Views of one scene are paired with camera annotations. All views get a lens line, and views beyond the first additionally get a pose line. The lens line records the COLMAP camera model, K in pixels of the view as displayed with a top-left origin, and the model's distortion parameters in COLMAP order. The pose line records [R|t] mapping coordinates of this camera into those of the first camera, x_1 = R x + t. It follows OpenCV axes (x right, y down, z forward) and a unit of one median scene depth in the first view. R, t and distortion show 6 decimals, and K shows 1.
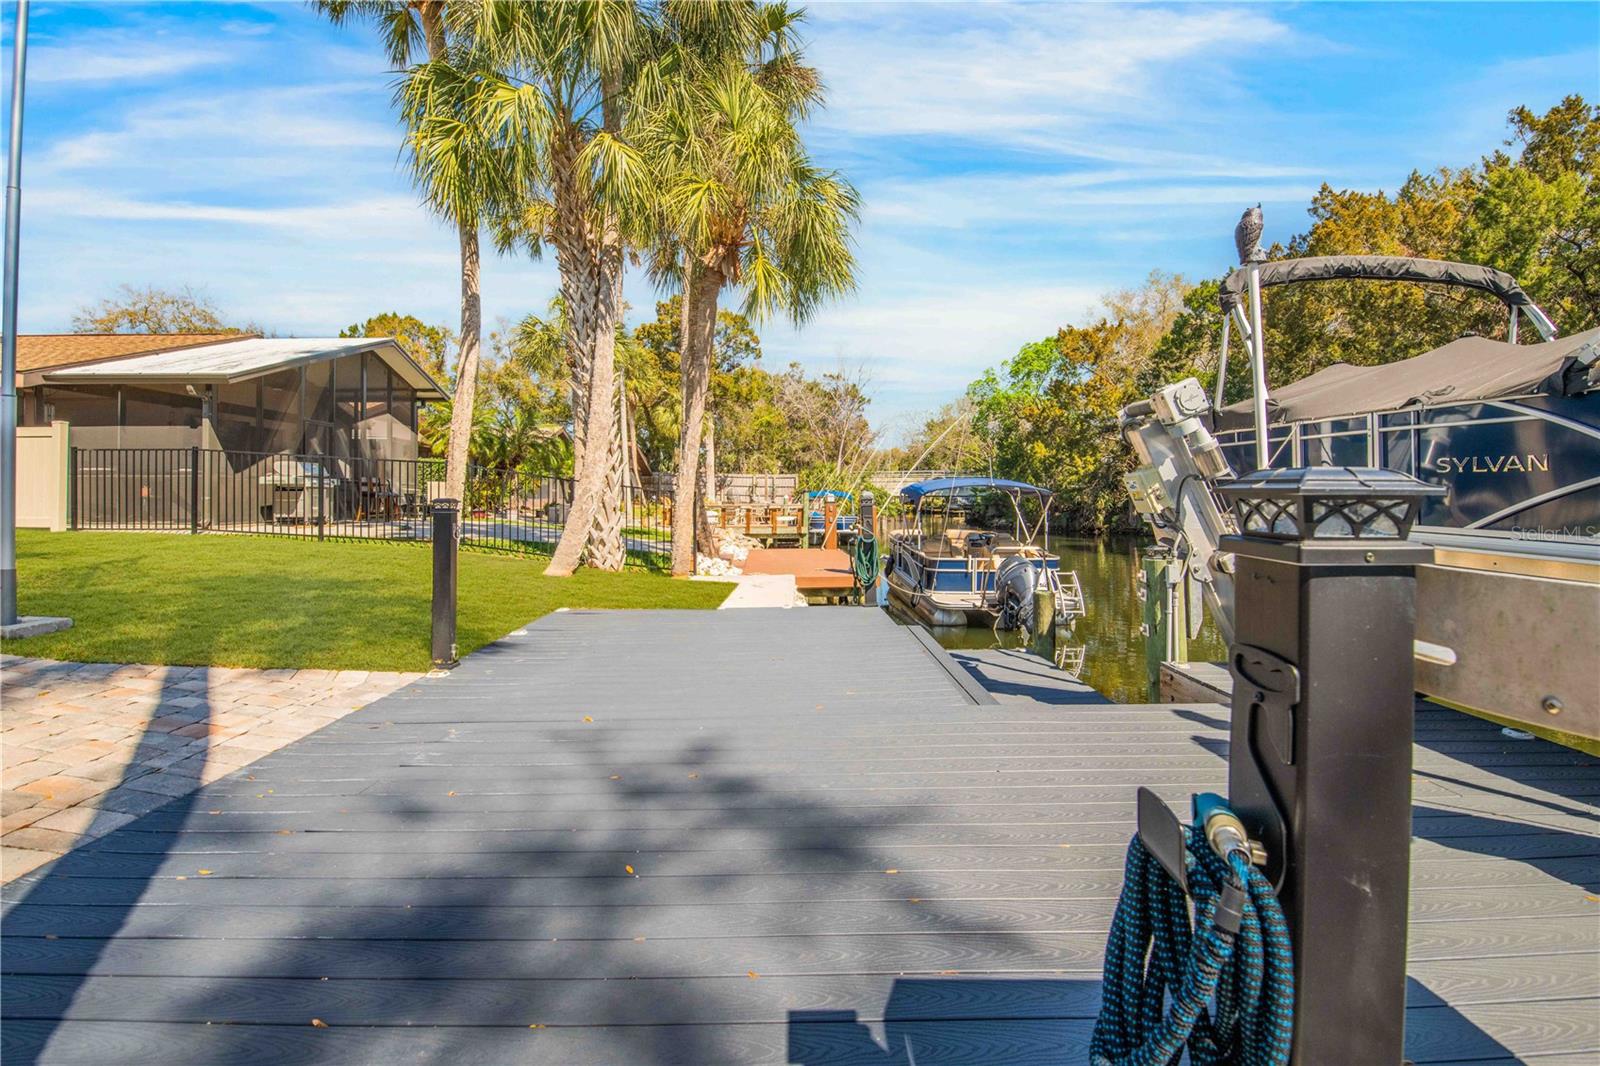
lens RADIAL K [[695.5, 0, 805.3], [0, 695.5, 524.1], [0, 0, 1]] dist [-0.000411, -0.009887]
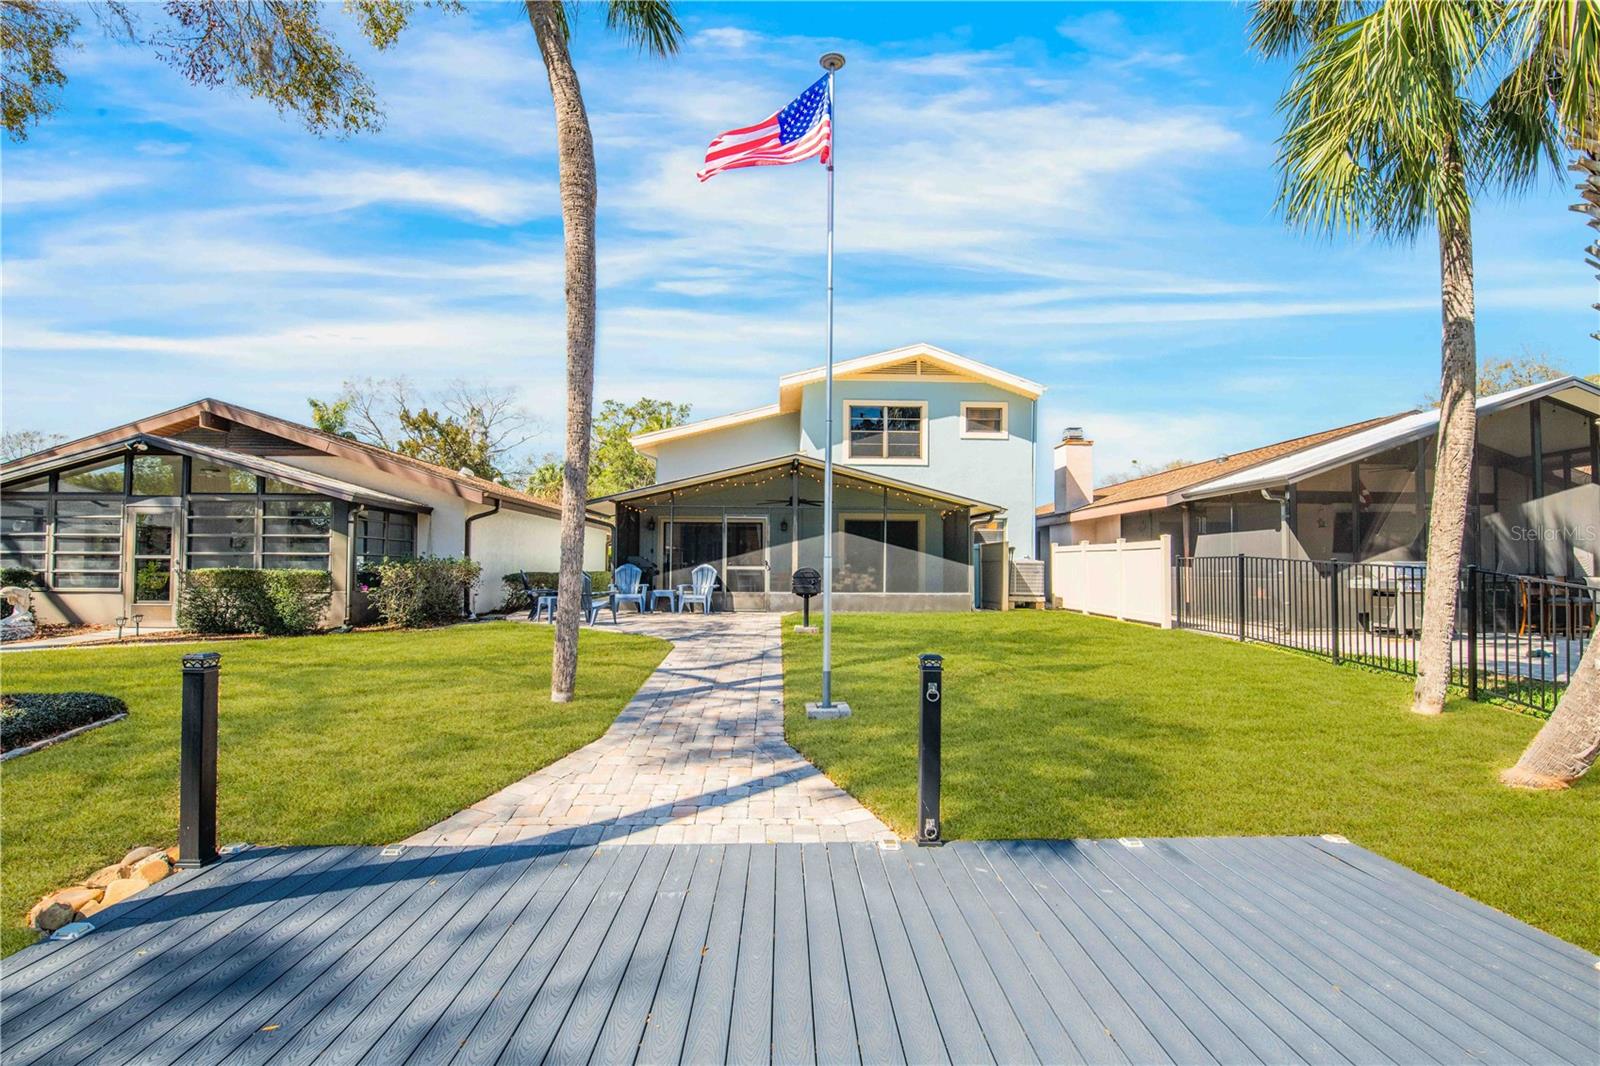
lens RADIAL K [[740.1, 0, 800.0], [0, 740.1, 533.0], [0, 0, 1]] dist [-0.032552, 0.000190]
pose [[0.016033, -0.050383, -0.998601, 0.154240], [-0.053100, 0.997277, -0.051169, -0.048421], [0.998460, 0.053846, 0.013314, 0.312409]]
